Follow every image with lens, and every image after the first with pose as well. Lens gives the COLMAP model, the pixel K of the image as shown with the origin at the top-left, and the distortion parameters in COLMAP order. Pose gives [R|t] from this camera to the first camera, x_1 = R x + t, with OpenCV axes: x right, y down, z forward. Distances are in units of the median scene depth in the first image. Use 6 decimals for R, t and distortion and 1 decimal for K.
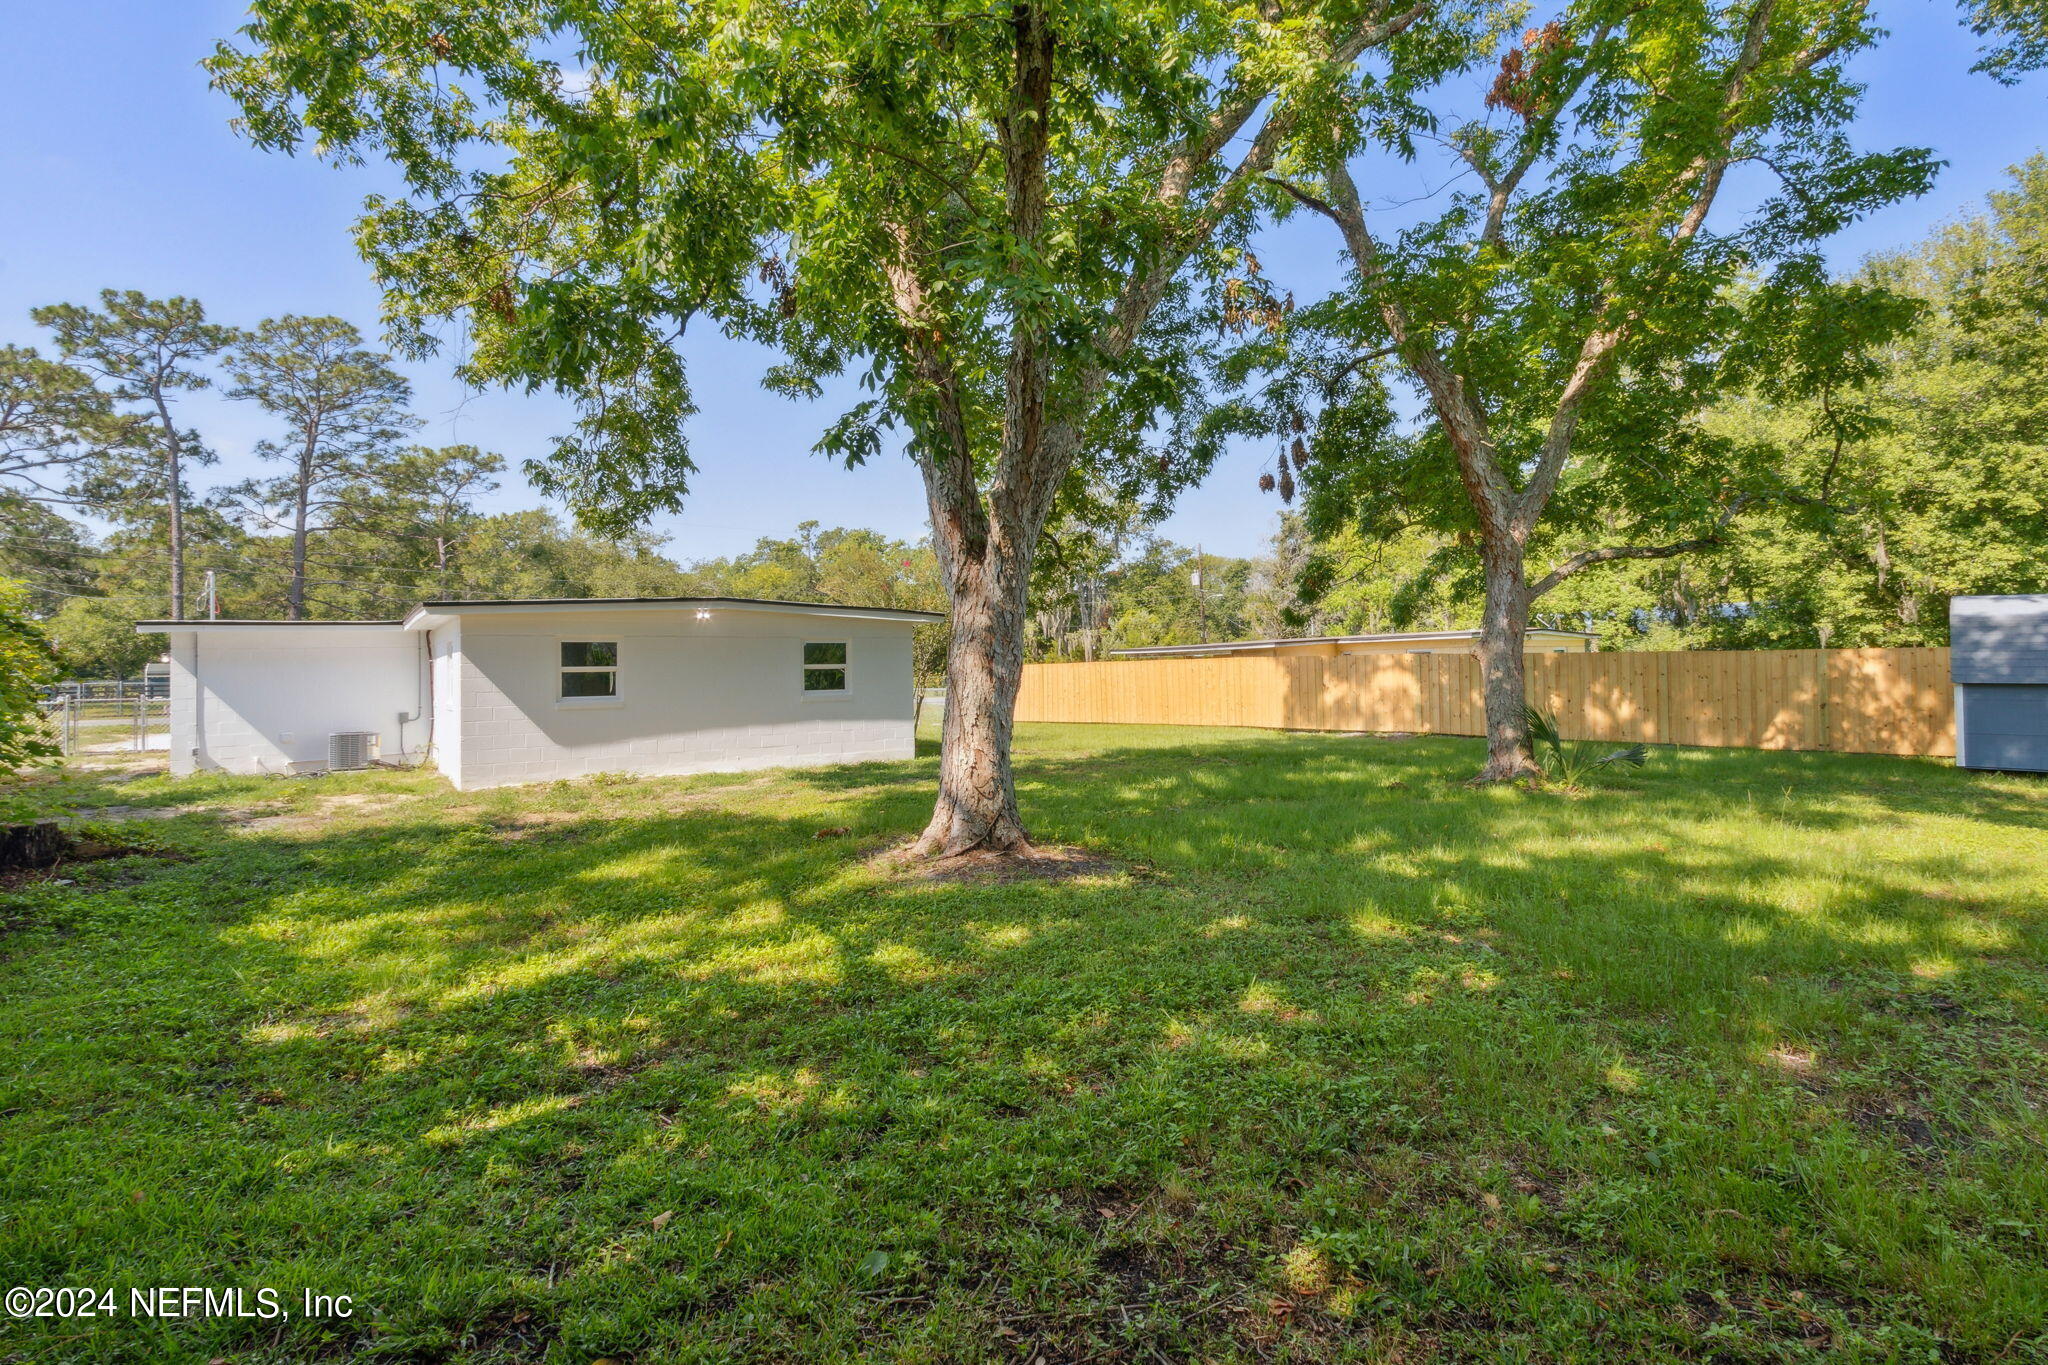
lens RADIAL K [[939.5, 0, 1026.7], [0, 939.5, 680.5], [0, 0, 1]] dist [0.003723, 0.000126]
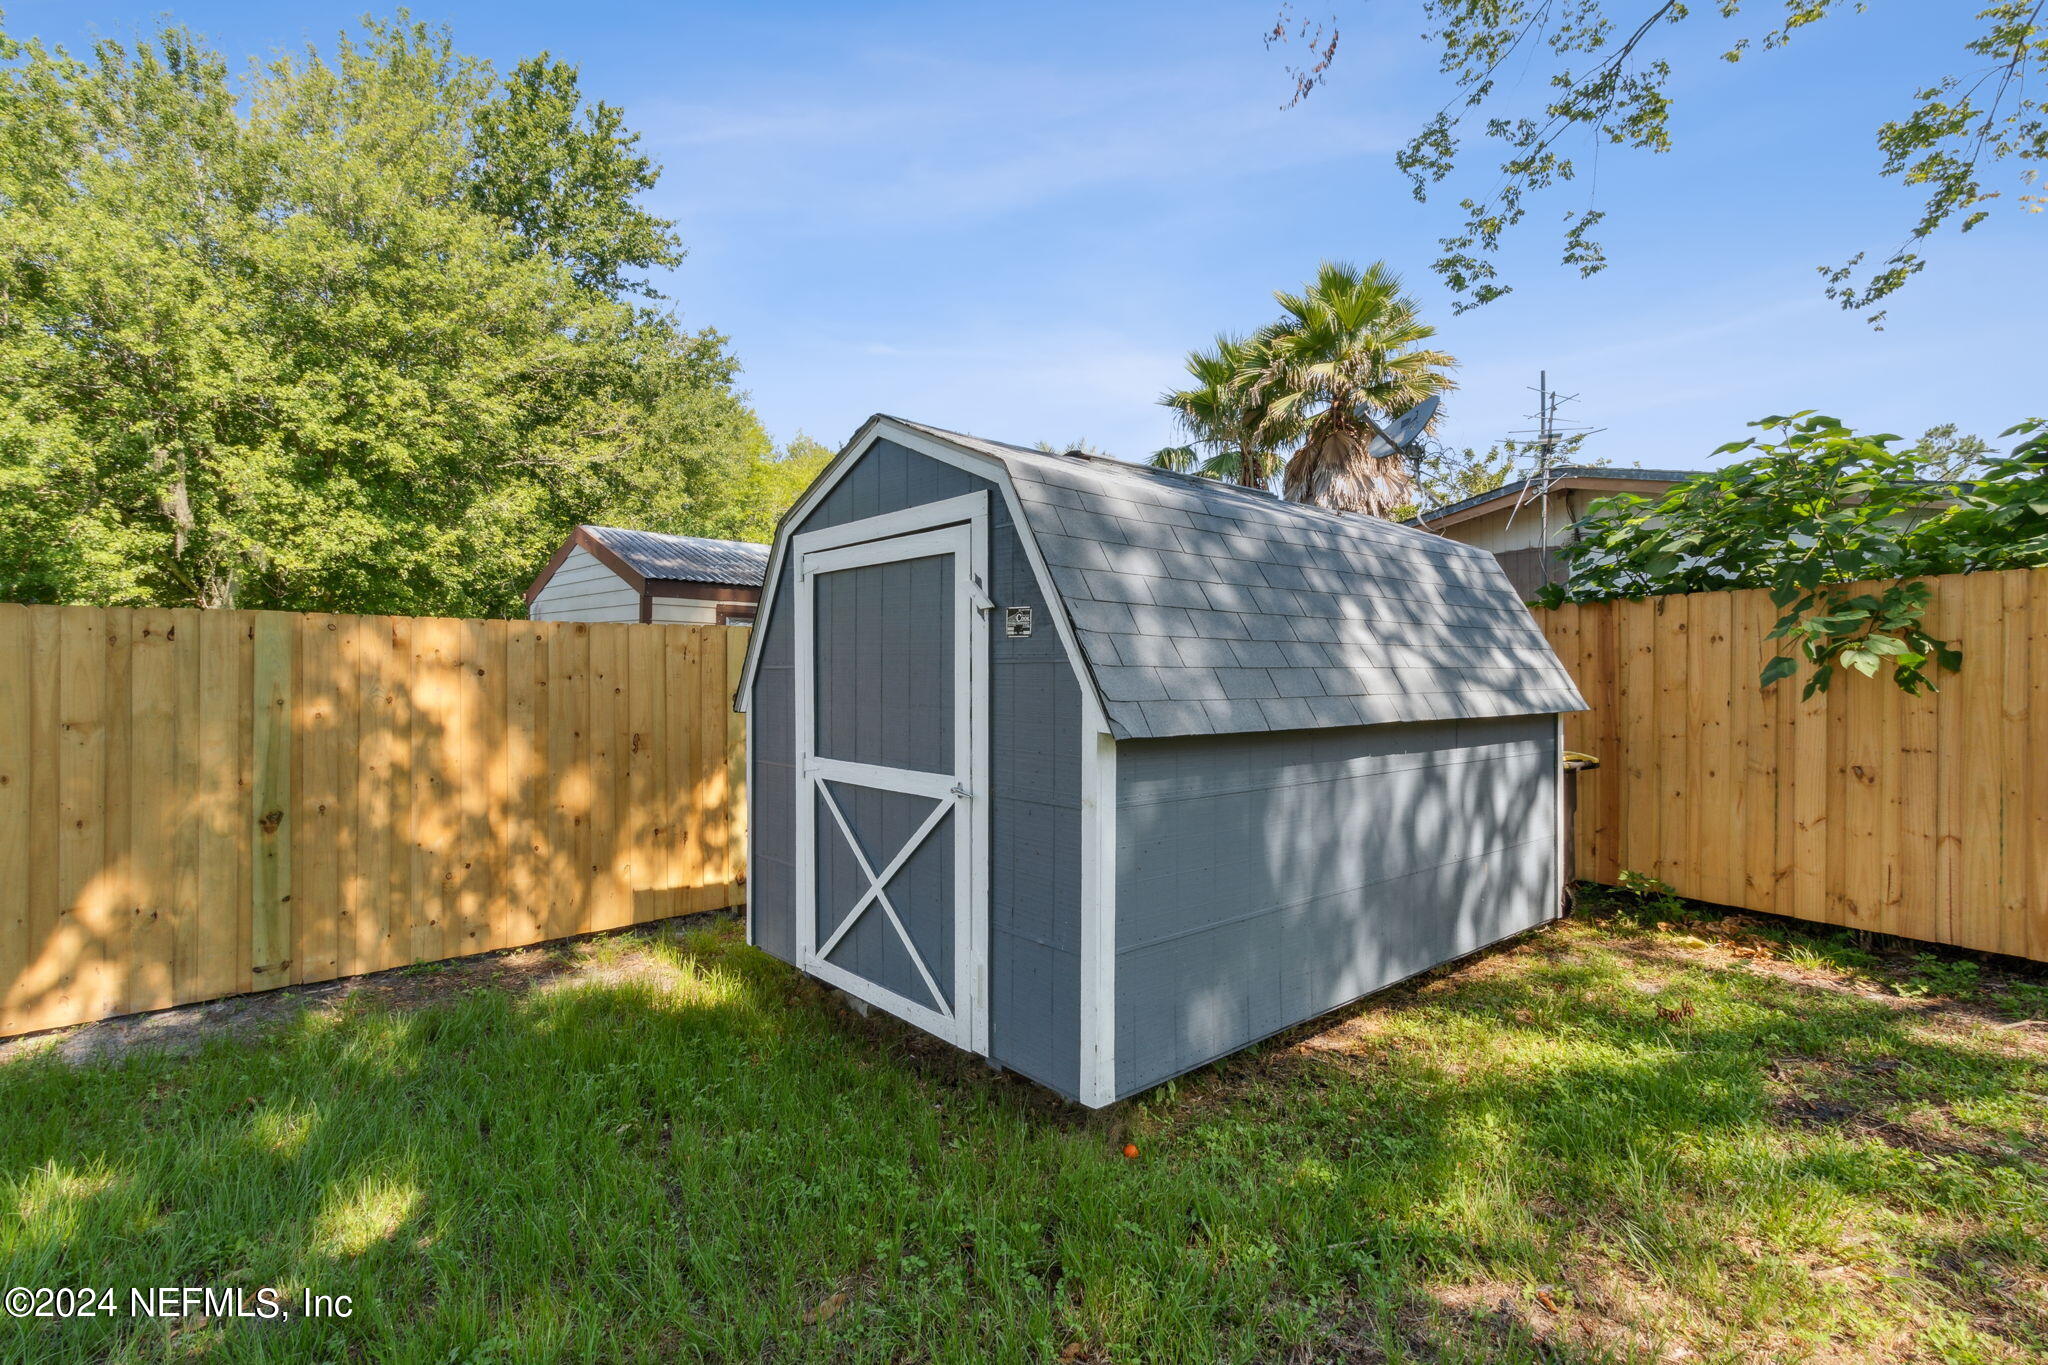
lens RADIAL K [[939.5, 0, 1026.7], [0, 939.5, 680.5], [0, 0, 1]] dist [0.003723, 0.000126]
pose [[0.047632, 0.009802, 0.998817, 0.352936], [0.006905, 0.999925, -0.010142, -0.008059], [-0.998841, 0.007380, 0.047561, 0.466089]]
